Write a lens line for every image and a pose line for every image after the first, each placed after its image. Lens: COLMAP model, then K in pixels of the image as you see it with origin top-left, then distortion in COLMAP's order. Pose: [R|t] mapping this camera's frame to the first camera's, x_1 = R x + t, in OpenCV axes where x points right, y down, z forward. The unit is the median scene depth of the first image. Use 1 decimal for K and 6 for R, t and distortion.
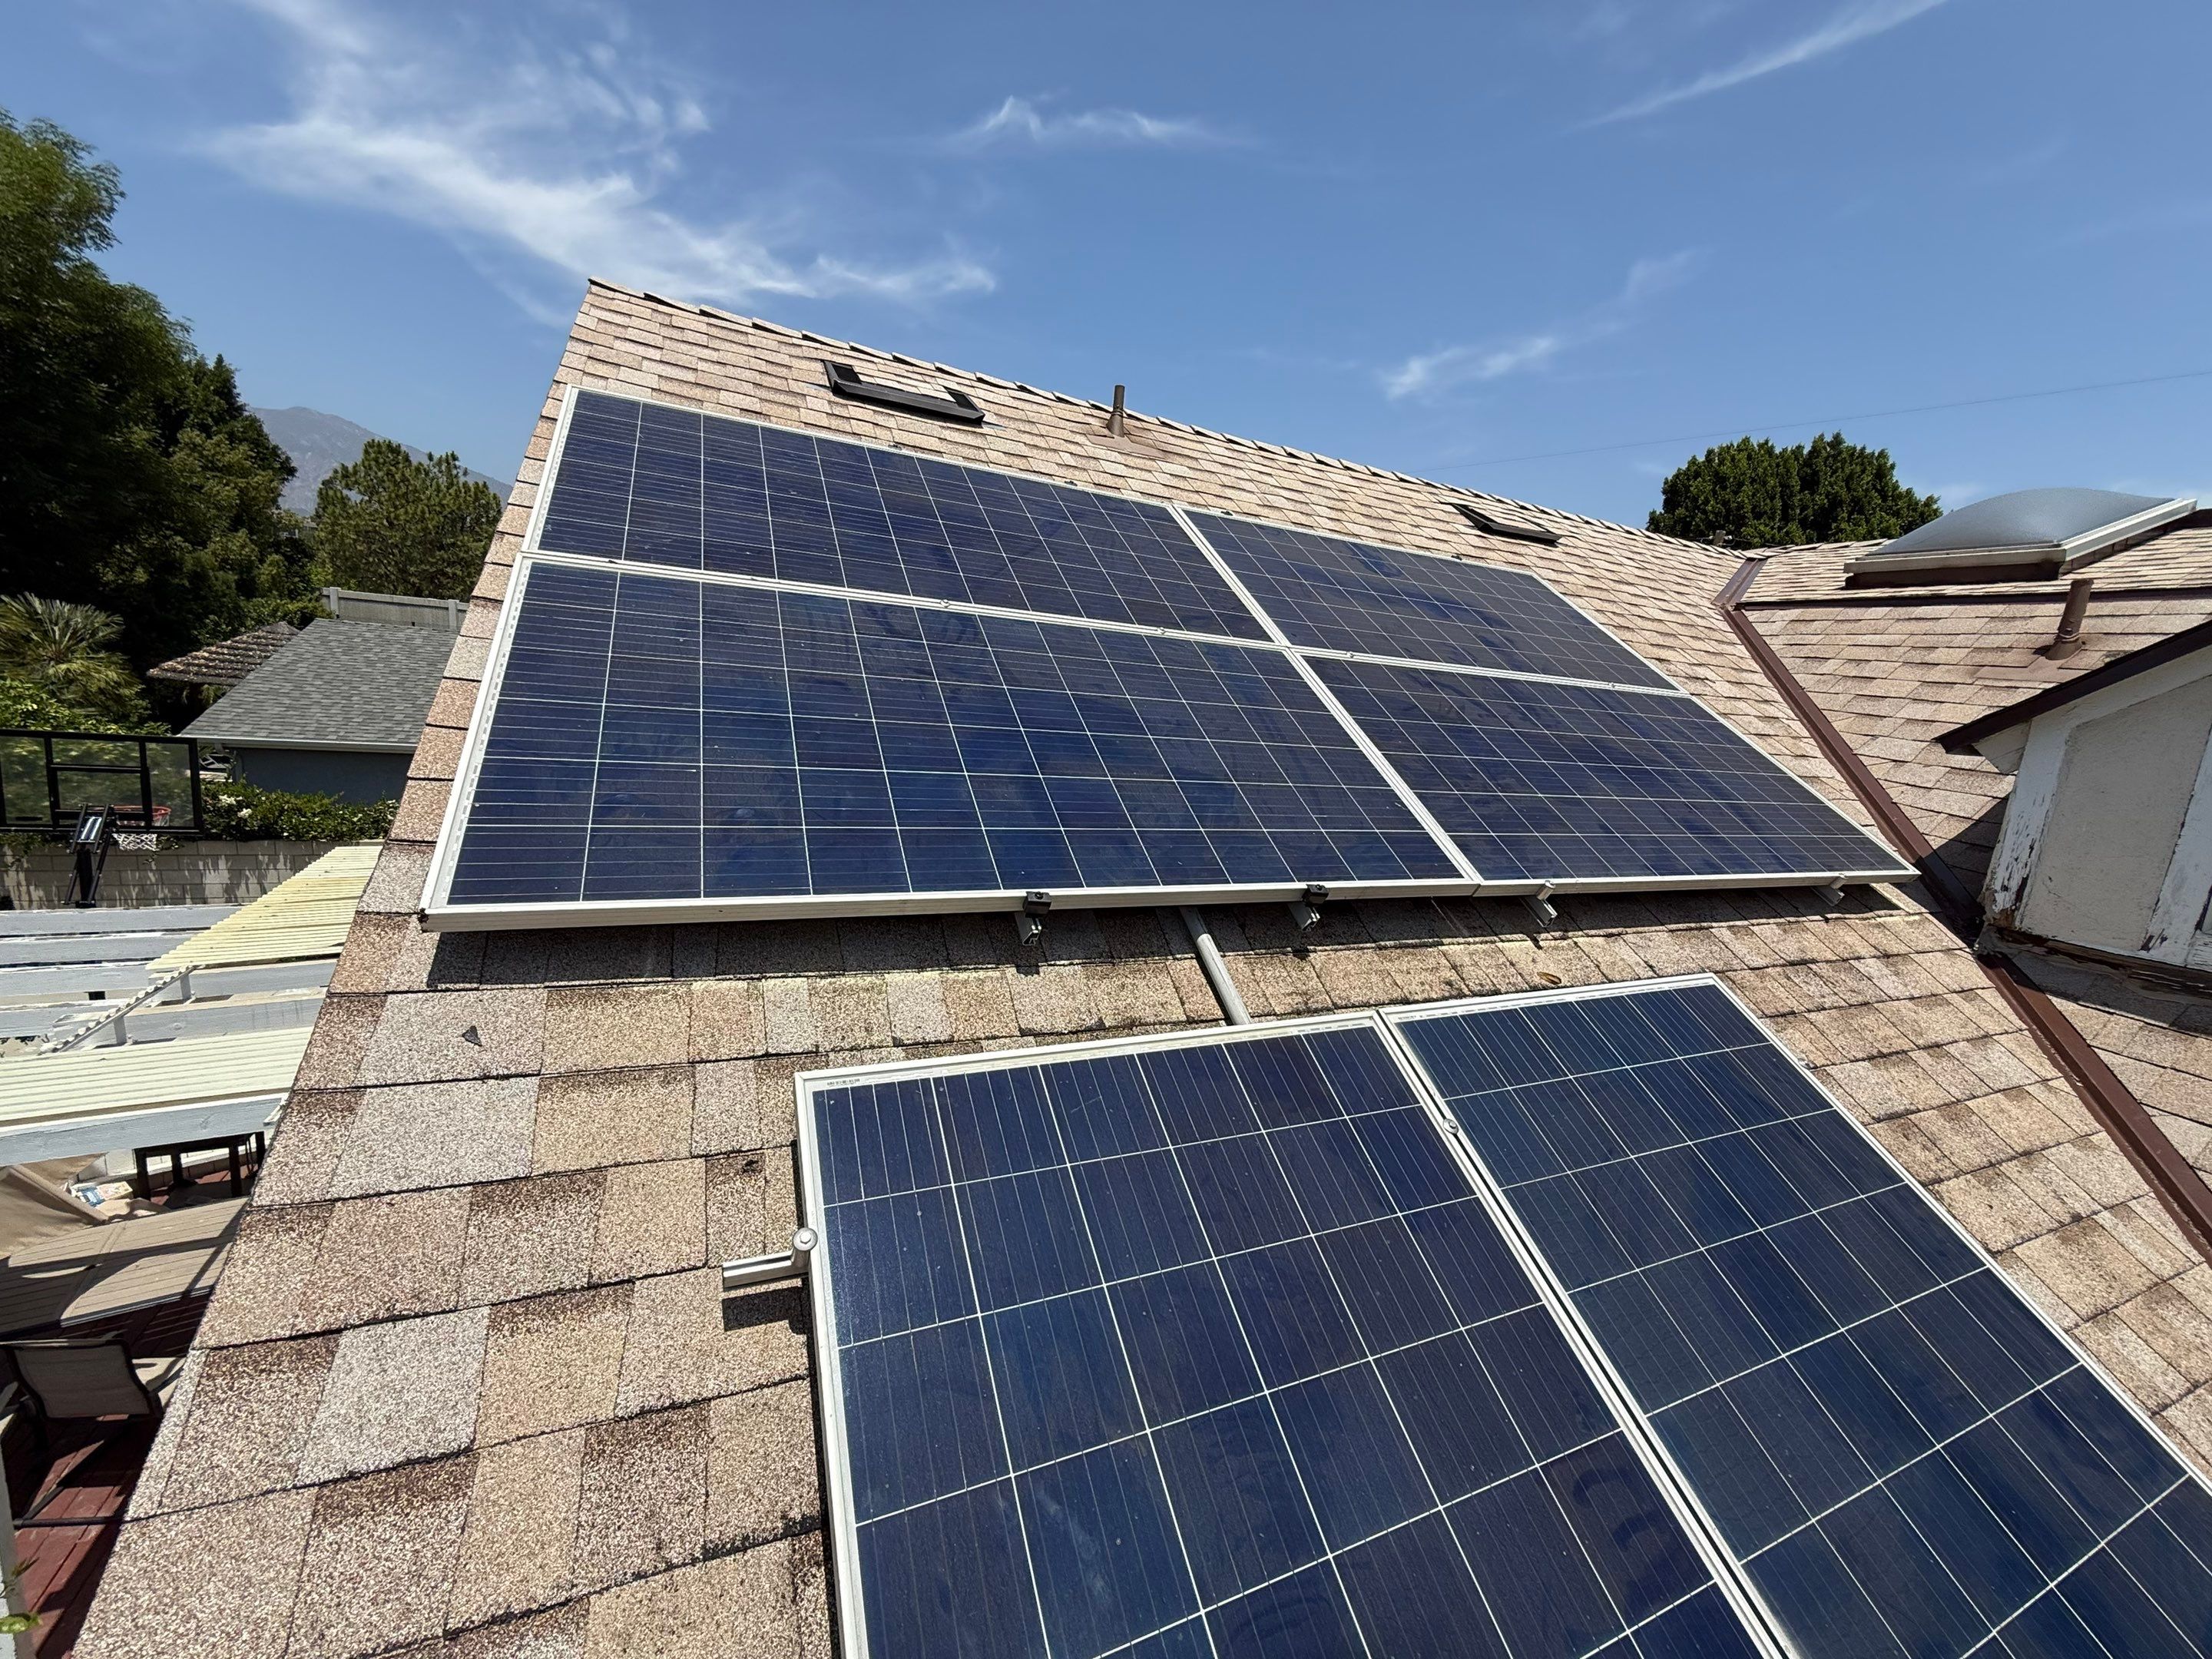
lens RADIAL K [[880.2, 0, 1106.0], [0, 880.2, 829.5], [0, 0, 1]] dist [0.000001, -0.000307]
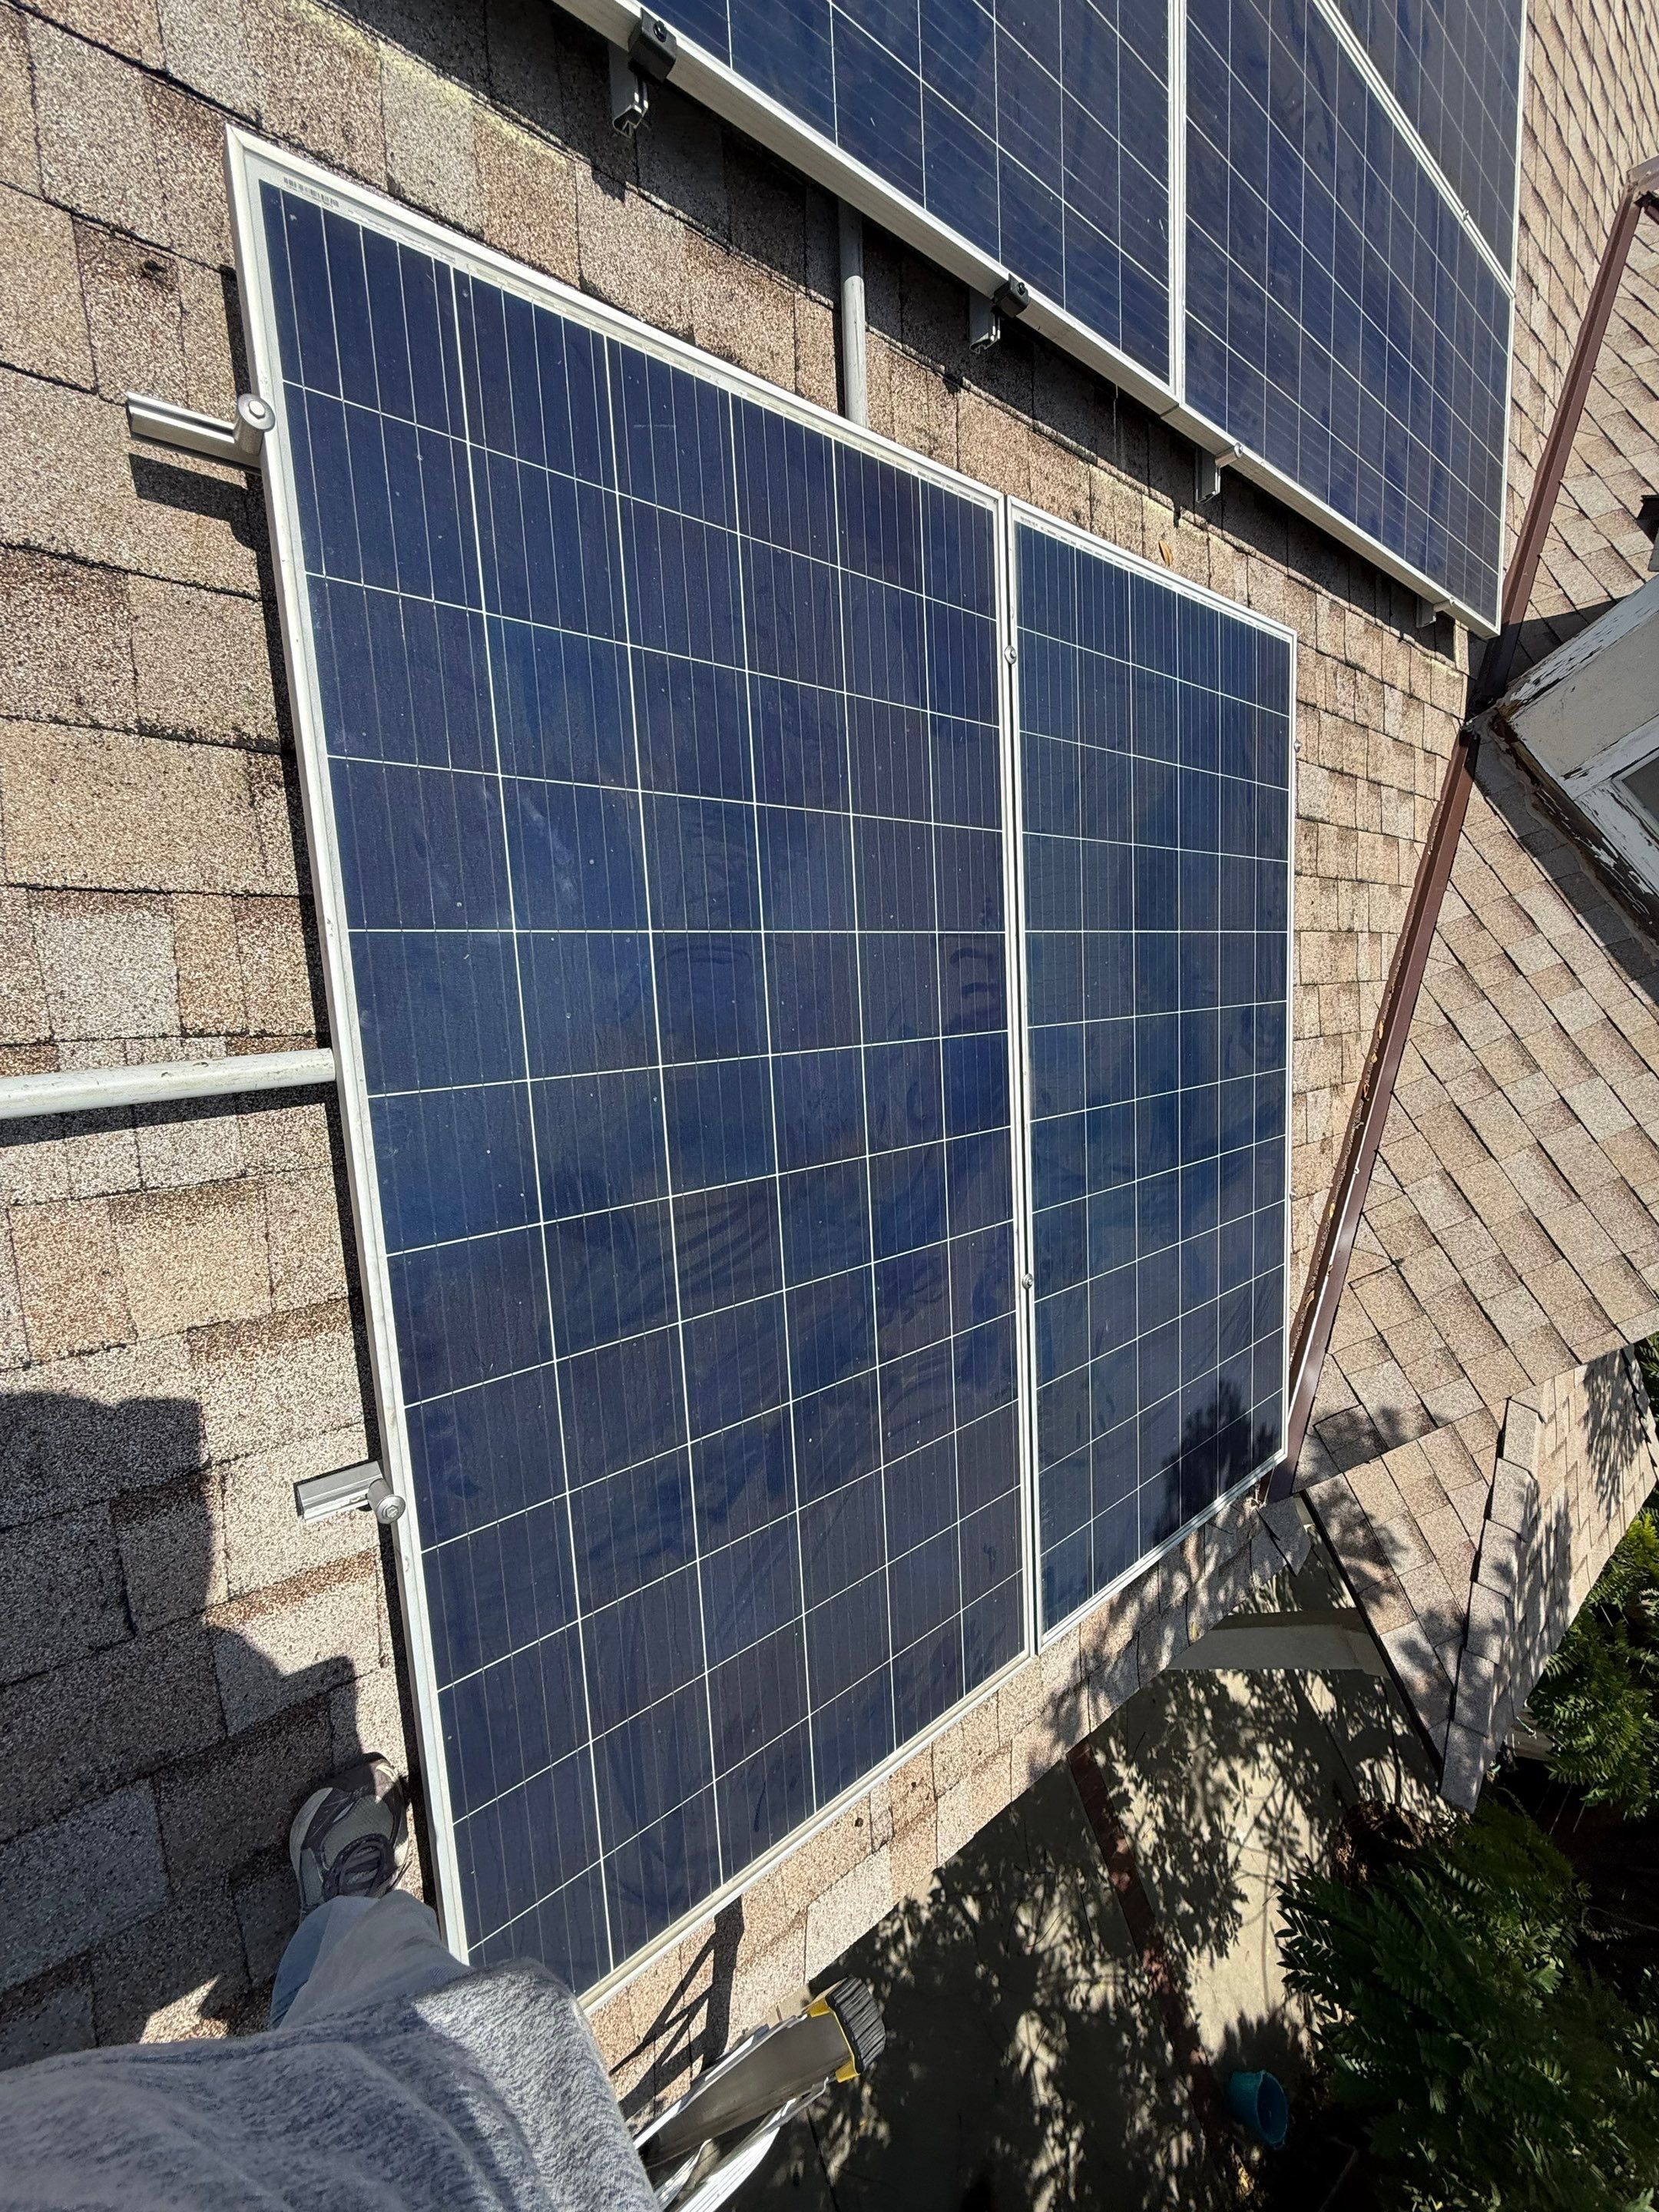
lens RADIAL K [[881.5, 0, 829.5], [0, 881.5, 1106.0], [0, 0, 1]] dist [0.000532, 0.000000]
pose [[0.902062, 0.217302, 0.372913, -0.035428], [-0.421801, 0.626971, 0.654974, 0.090889], [-0.091479, -0.748122, 0.657225, 0.016016]]
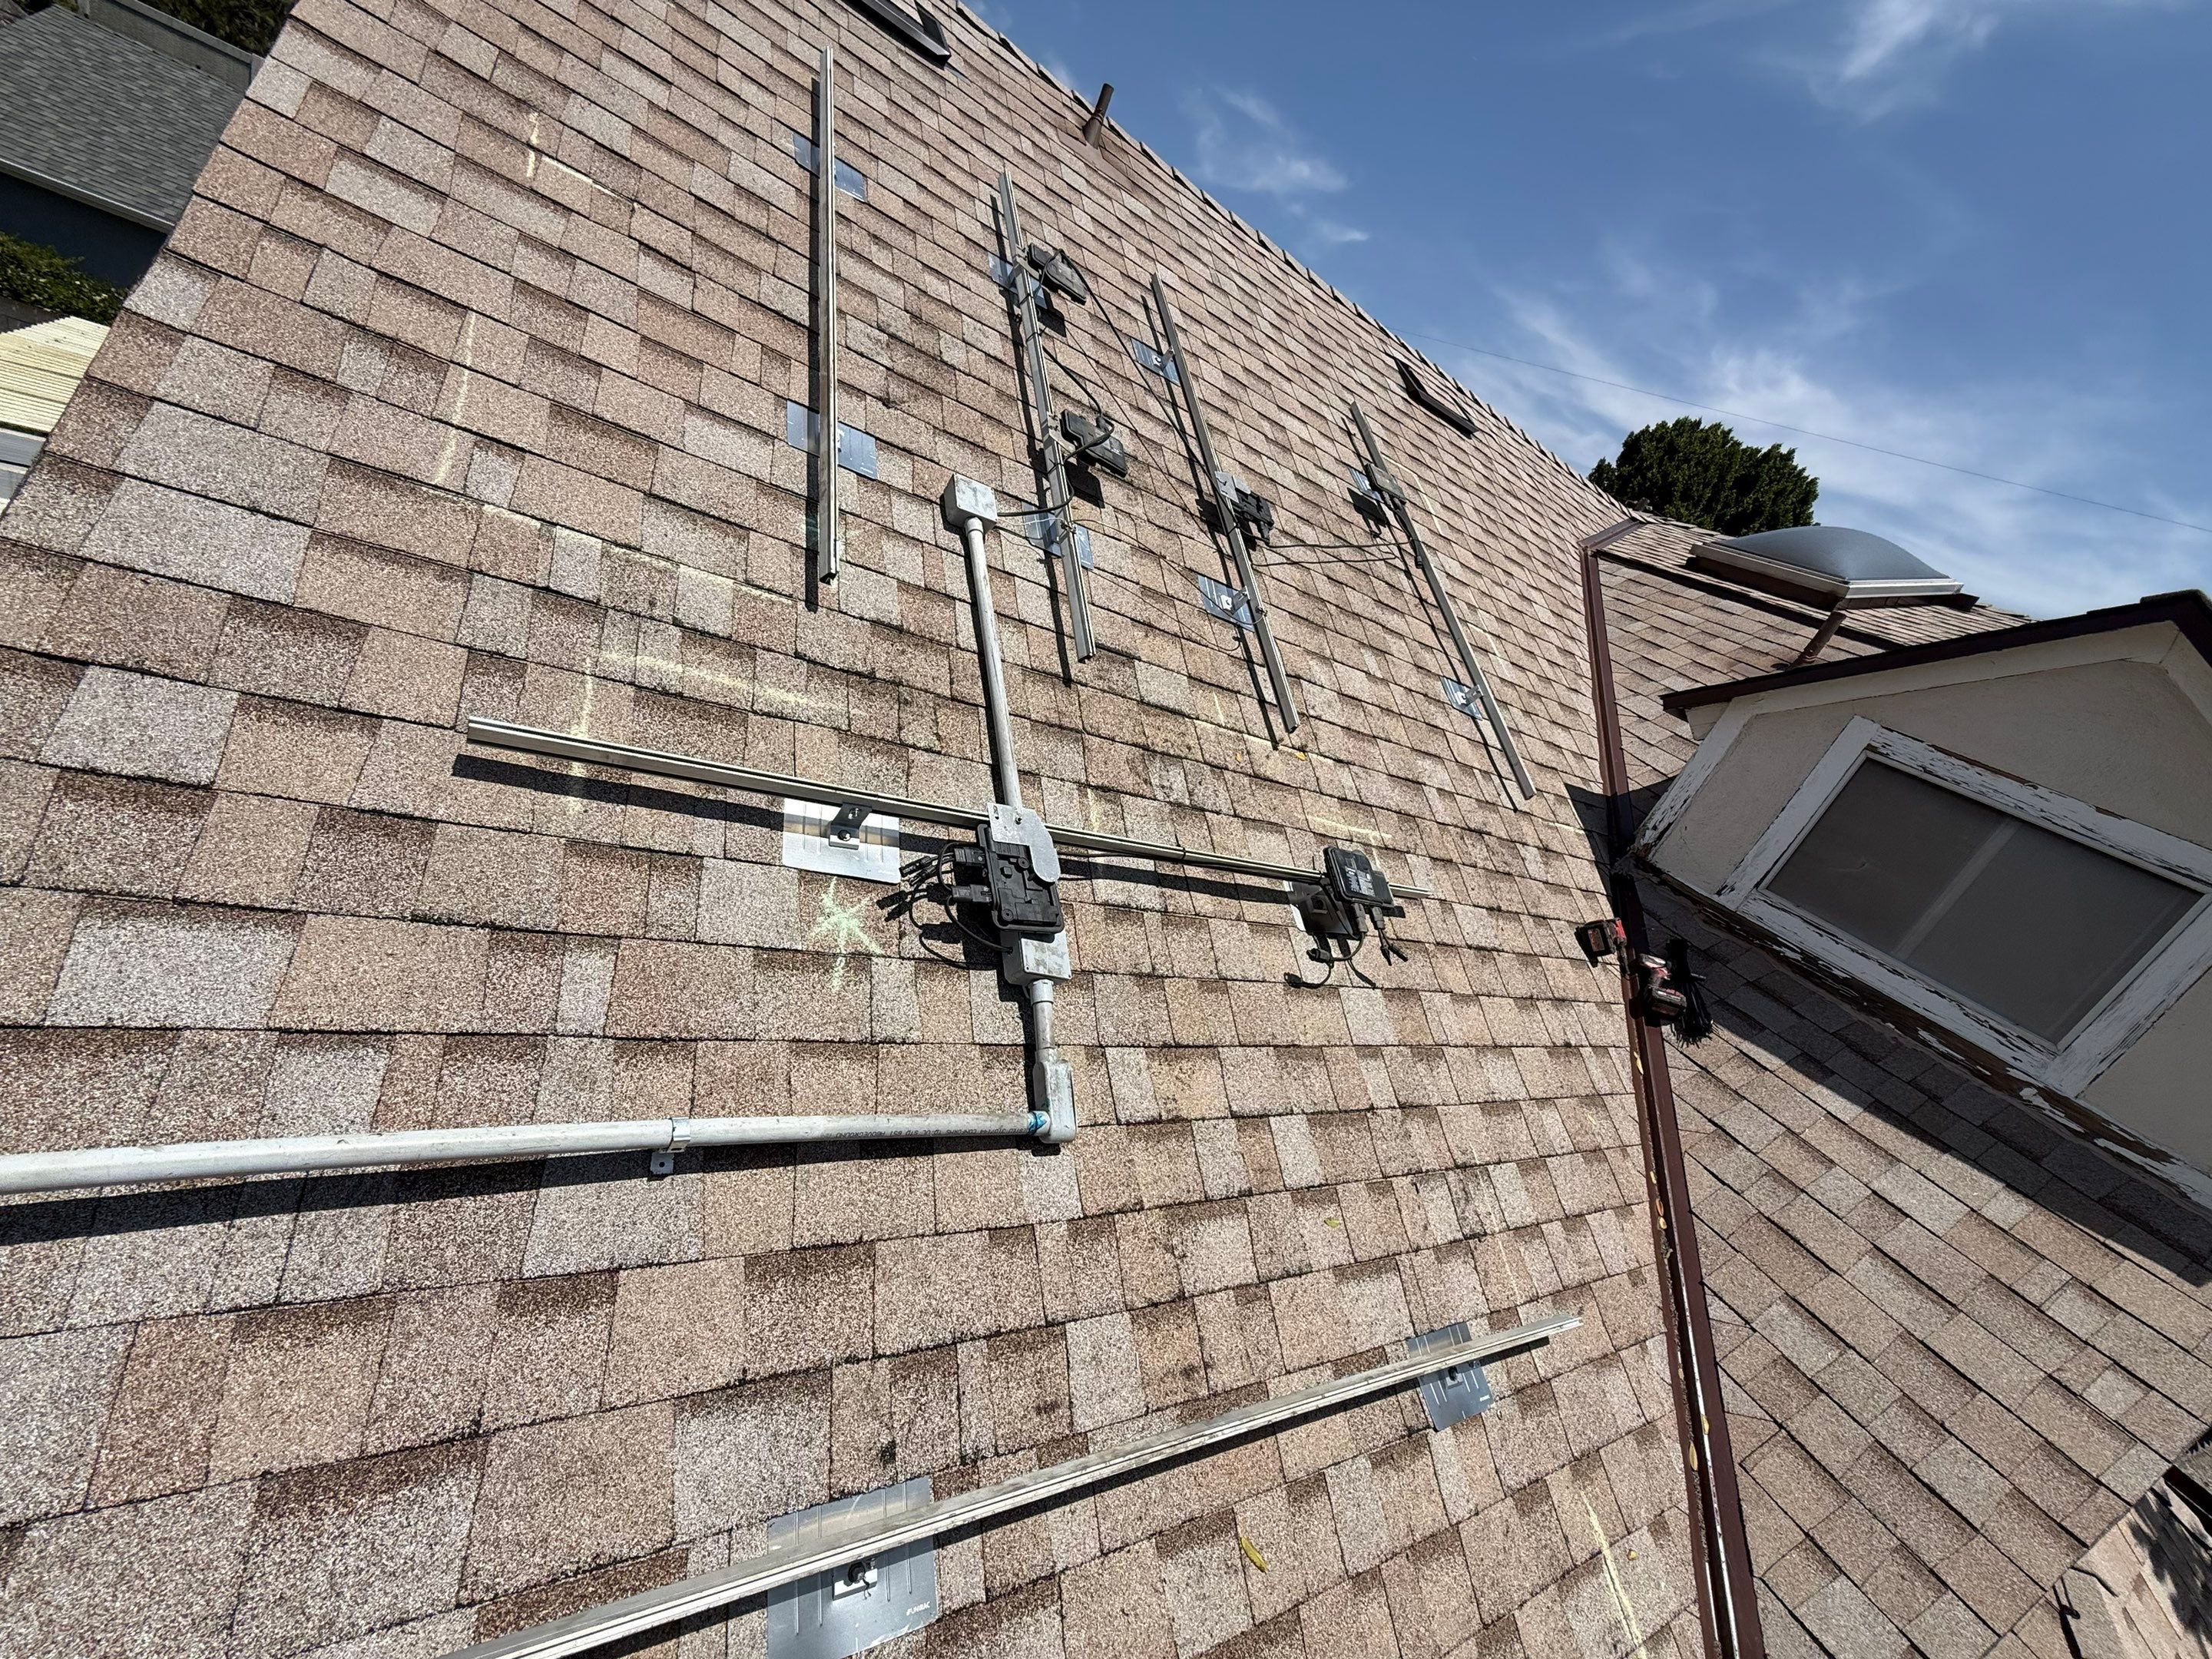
lens RADIAL K [[880.2, 0, 1106.0], [0, 880.2, 829.5], [0, 0, 1]] dist [0.000001, -0.000307]
pose [[0.947319, 0.262213, 0.183934, 0.122537], [-0.296979, 0.934175, 0.197791, 0.094951], [-0.119963, -0.241995, 0.962833, -0.168075]]
